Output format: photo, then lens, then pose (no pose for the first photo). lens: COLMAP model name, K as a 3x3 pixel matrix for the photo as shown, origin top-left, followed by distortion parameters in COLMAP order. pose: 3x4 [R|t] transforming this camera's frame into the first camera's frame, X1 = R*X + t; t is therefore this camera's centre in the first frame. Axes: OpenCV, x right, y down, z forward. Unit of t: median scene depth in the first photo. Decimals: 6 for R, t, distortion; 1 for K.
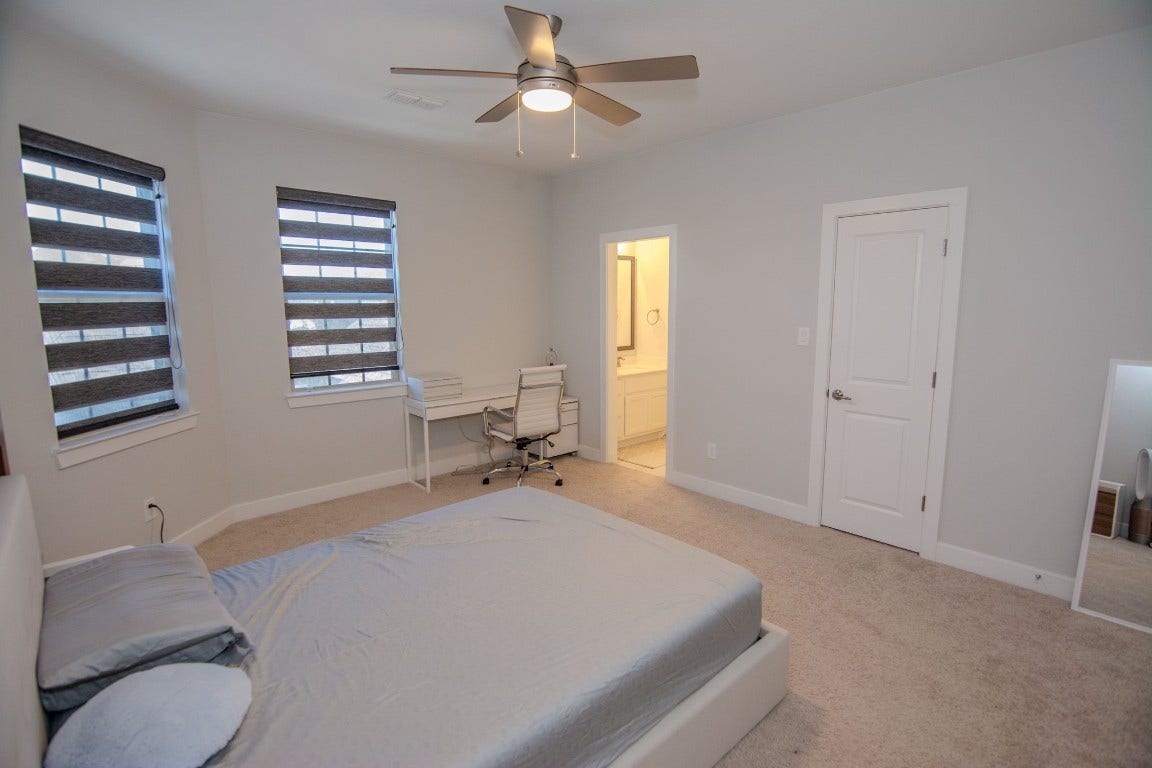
lens RADIAL K [[554.1, 0, 576.9], [0, 554.1, 386.3], [0, 0, 1]] dist [0.003512, -0.000014]
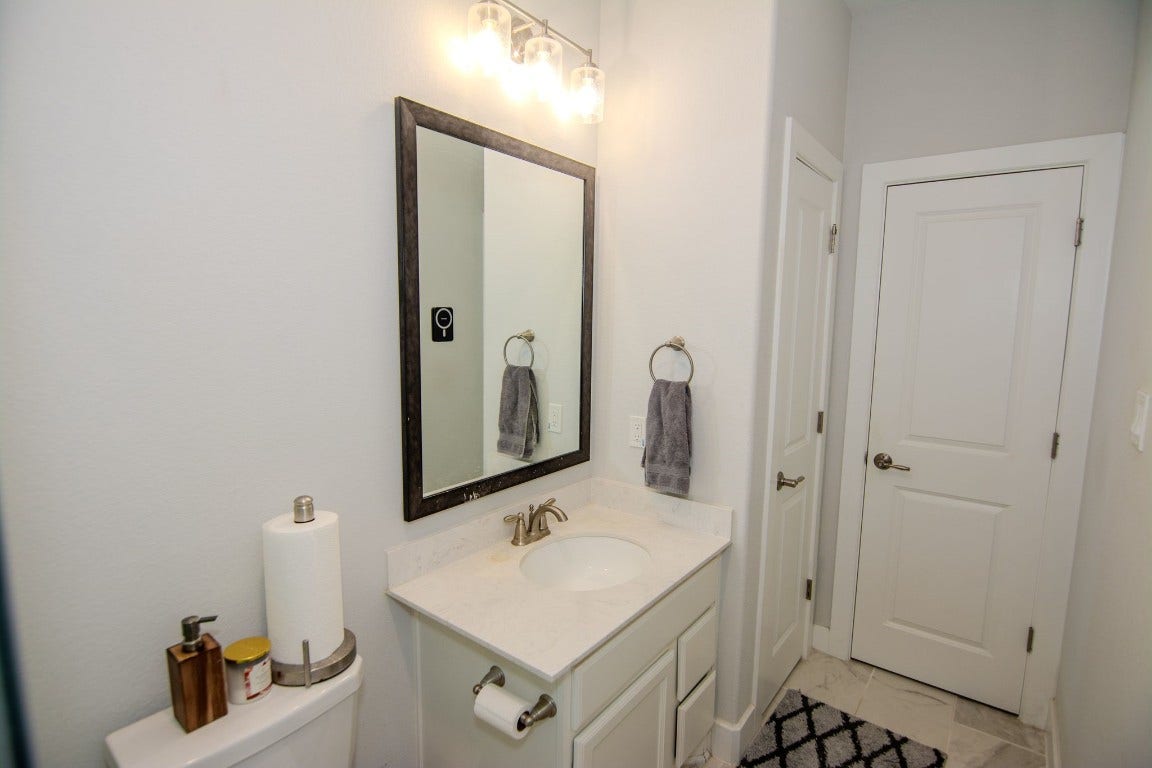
lens RADIAL K [[554.1, 0, 579.5], [0, 554.1, 380.7], [0, 0, 1]] dist [0.003512, -0.000014]
pose [[0.987912, -0.009413, 0.154728, 0.030420], [0.012936, 0.999679, -0.021778, -0.070181], [-0.154473, 0.023516, 0.987717, 0.438413]]
